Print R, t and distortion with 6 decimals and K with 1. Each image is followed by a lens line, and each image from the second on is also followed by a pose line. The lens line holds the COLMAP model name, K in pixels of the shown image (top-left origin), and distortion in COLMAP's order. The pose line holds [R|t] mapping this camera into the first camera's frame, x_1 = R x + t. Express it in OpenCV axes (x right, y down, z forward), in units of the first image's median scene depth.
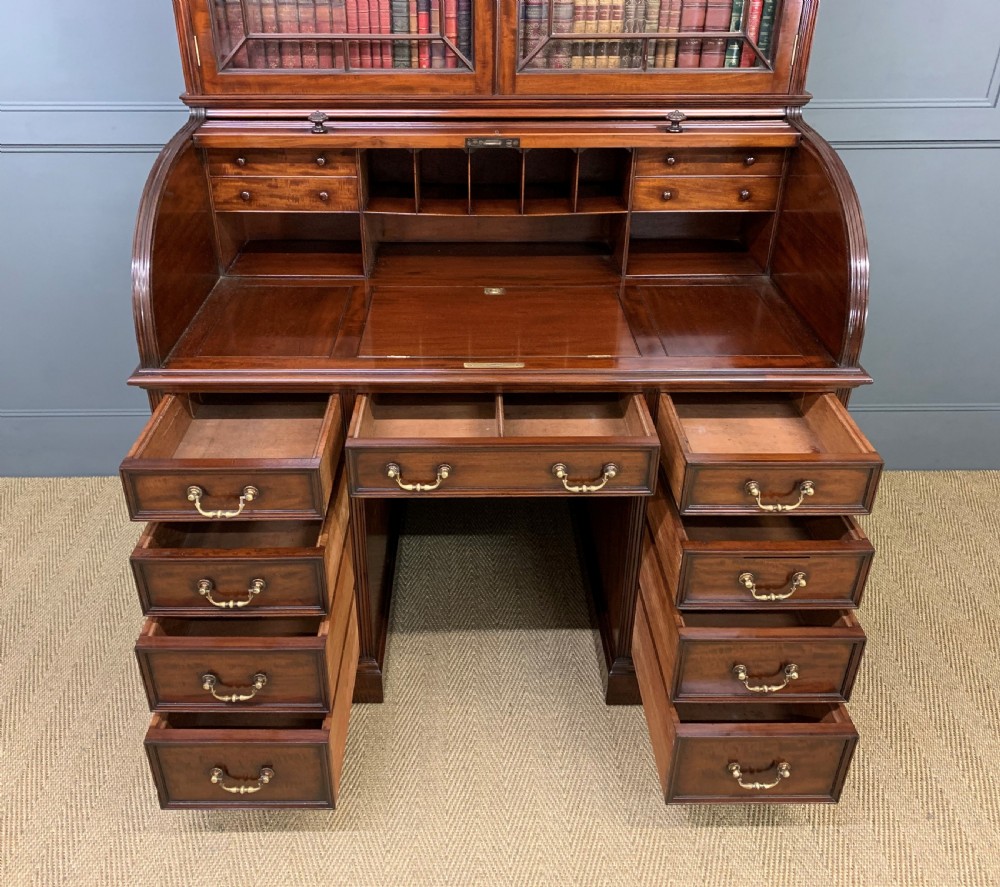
lens RADIAL K [[912.1, 0, 472.3], [0, 912.1, 439.0], [0, 0, 1]] dist [0.005426, 0.003500]
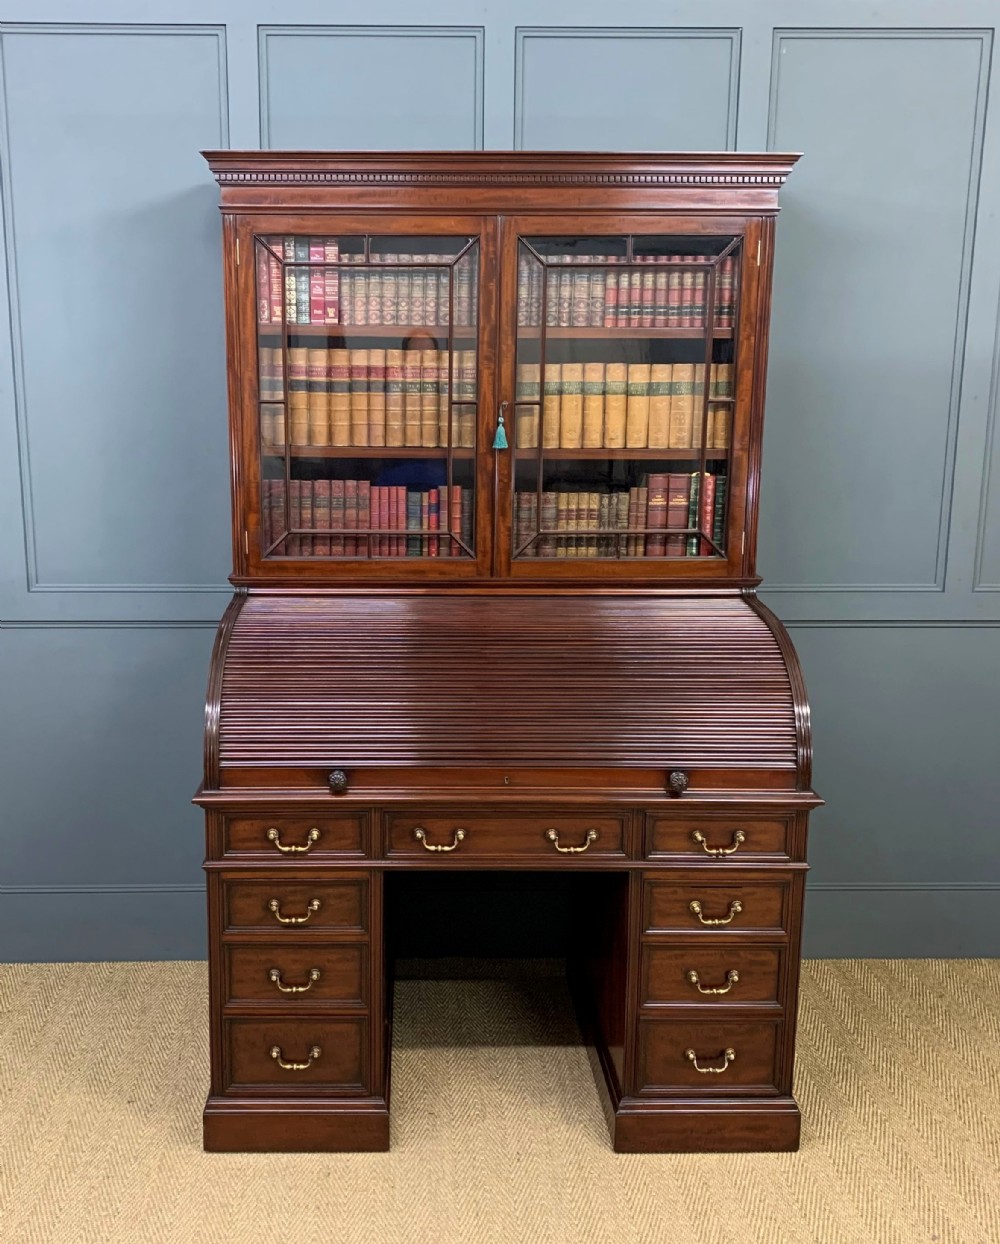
lens RADIAL K [[1312.5, 0, 419.5], [0, 1312.5, 622.3], [0, 0, 1]] dist [0.161417, -0.481158]
pose [[0.999986, 0.002901, 0.004416, -0.078642], [-0.001255, 0.942306, -0.334751, 0.250829], [-0.005132, 0.334741, 0.942296, -0.591229]]
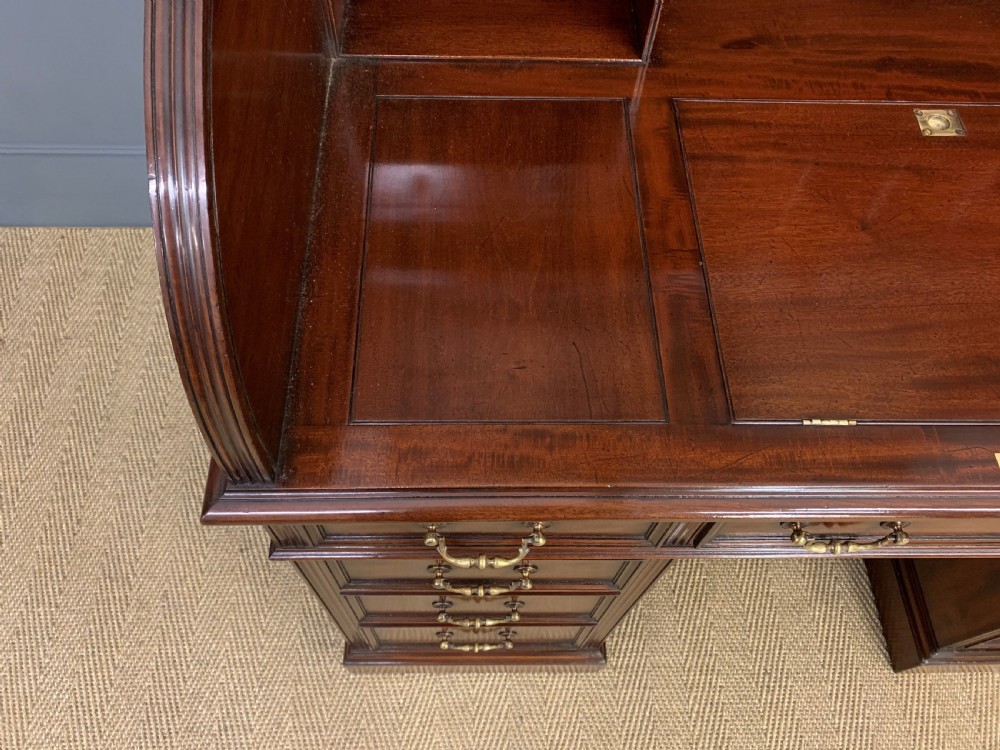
lens RADIAL K [[780.0, 0, 489.5], [0, 780.0, 371.7], [0, 0, 1]] dist [0.008216, -0.002399]
pose [[0.999534, 0.005445, 0.030045, -0.223154], [-0.019769, 0.865295, 0.500873, -0.257401], [-0.023271, -0.501234, 0.864999, 0.621418]]
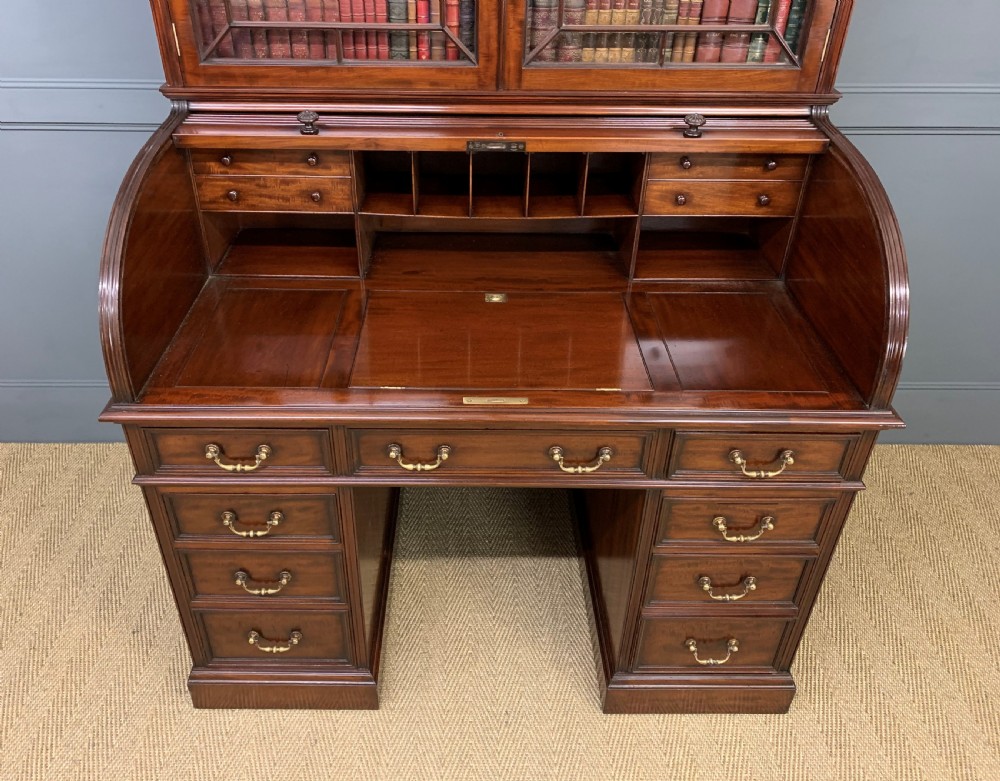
lens RADIAL K [[803.2, 0, 470.9], [0, 803.2, 385.4], [0, 0, 1]] dist [0.011548, -0.007376]
pose [[0.999951, 0.009873, 0.001221, -0.002065], [-0.009934, 0.997521, 0.069663, -0.134558], [-0.000530, -0.069672, 0.997570, 0.163210]]
